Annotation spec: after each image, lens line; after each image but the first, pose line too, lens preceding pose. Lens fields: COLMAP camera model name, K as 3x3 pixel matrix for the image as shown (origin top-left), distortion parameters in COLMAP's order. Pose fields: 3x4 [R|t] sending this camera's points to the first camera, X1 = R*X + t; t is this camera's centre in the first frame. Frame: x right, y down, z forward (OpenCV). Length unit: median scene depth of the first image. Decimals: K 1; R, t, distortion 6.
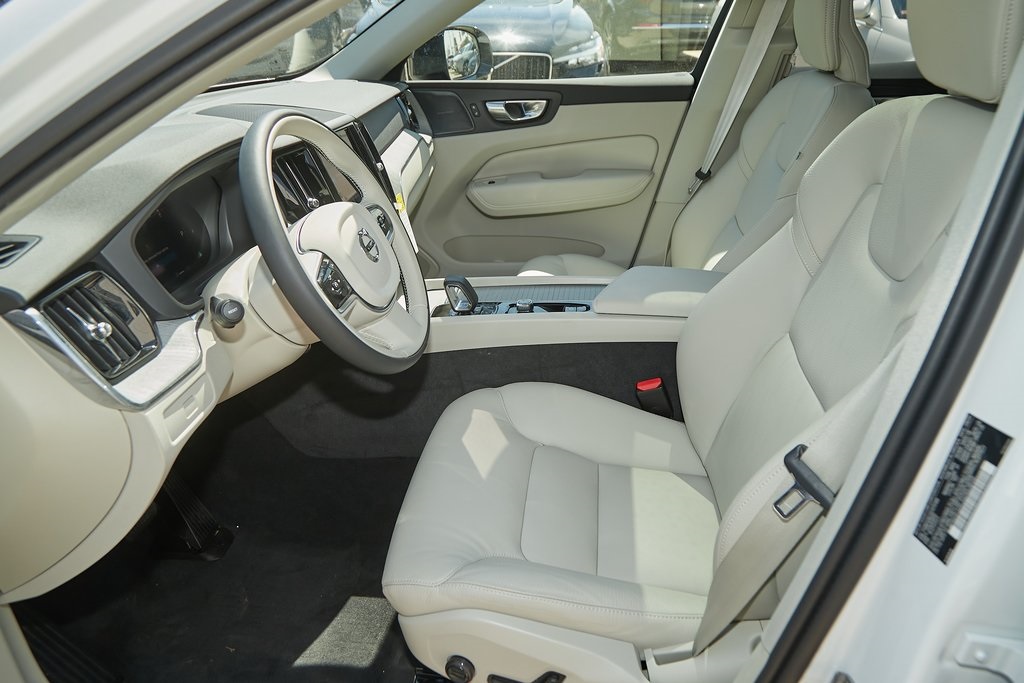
lens RADIAL K [[715.6, 0, 512.0], [0, 715.6, 341.5], [0, 0, 1]] dist [0.007826, 0.001951]
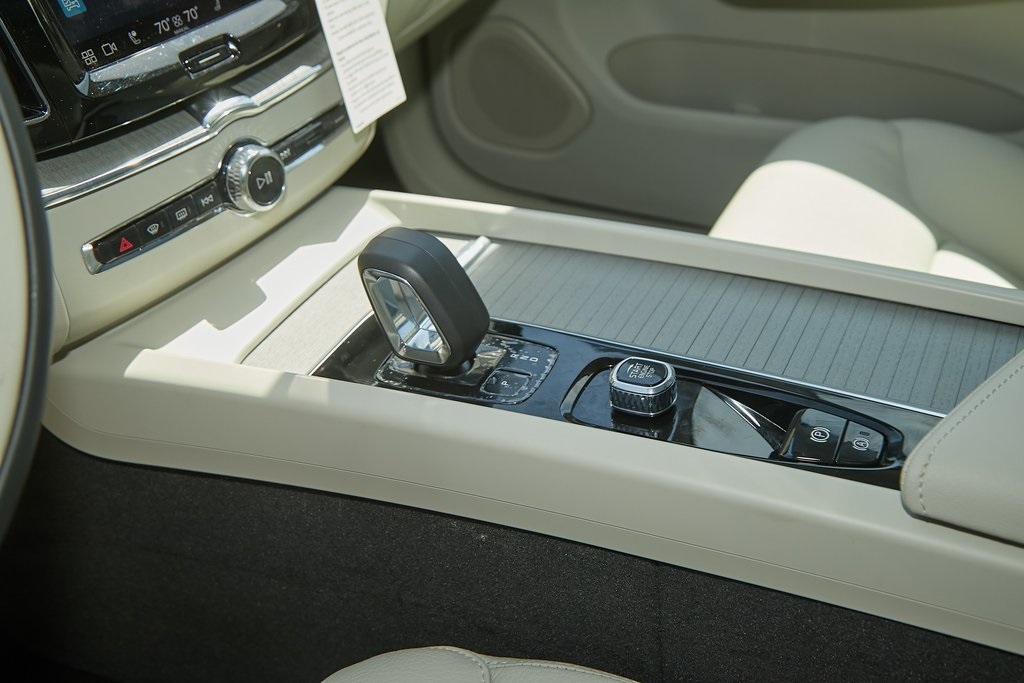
lens RADIAL K [[1064.2, 0, 512.0], [0, 1064.2, 341.5], [0, 0, 1]] dist [0.015678, 0.037046]
pose [[0.945839, 0.174736, -0.273596, 0.054416], [-0.125187, 0.973920, 0.189228, -0.094627], [0.299526, -0.144729, 0.943047, 0.437908]]
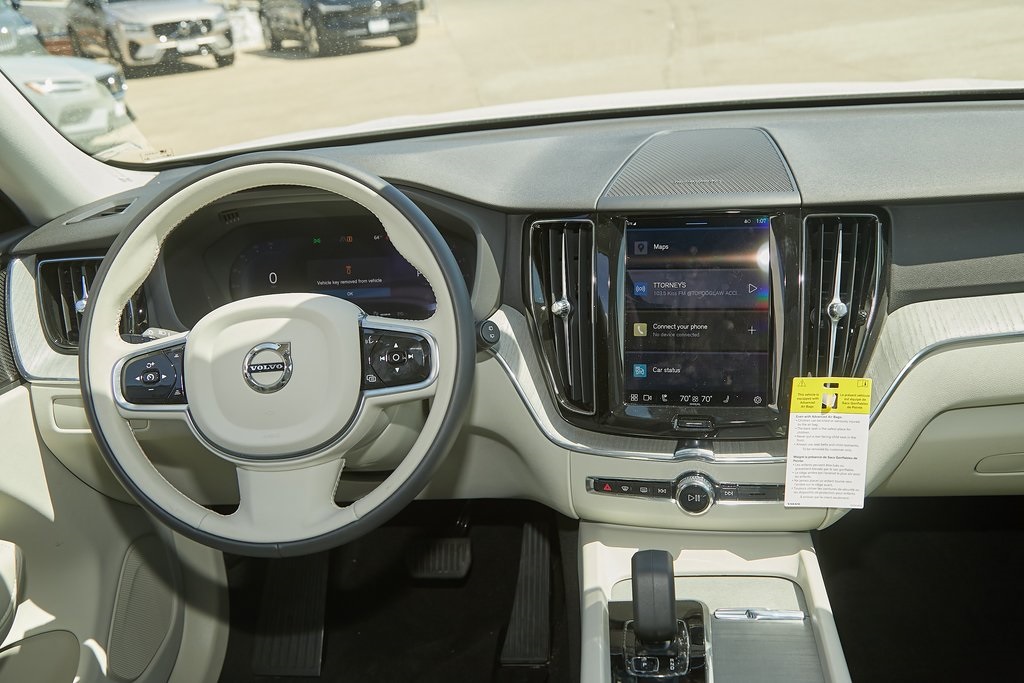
lens RADIAL K [[1064.2, 0, 512.0], [0, 1064.2, 341.5], [0, 0, 1]] dist [0.015678, 0.037046]
pose [[0.019999, 0.377189, -0.925920, 0.362933], [-0.380681, 0.859219, 0.341795, -0.293964], [0.924490, 0.345645, 0.160772, 0.527167]]
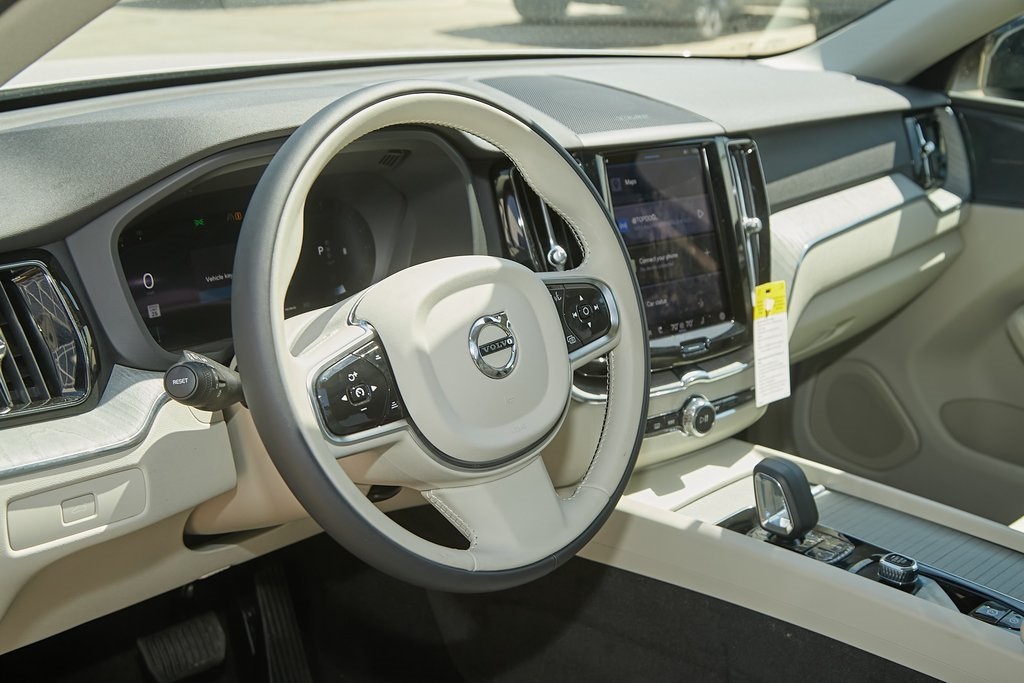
lens RADIAL K [[1211.5, 0, 512.0], [0, 1211.5, 341.5], [0, 0, 1]] dist [-0.044624, -0.005382]
pose [[0.777929, 0.269618, -0.567567, 0.160585], [-0.340894, 0.939873, -0.020763, -0.061995], [0.527842, 0.209632, 0.823066, 0.135365]]
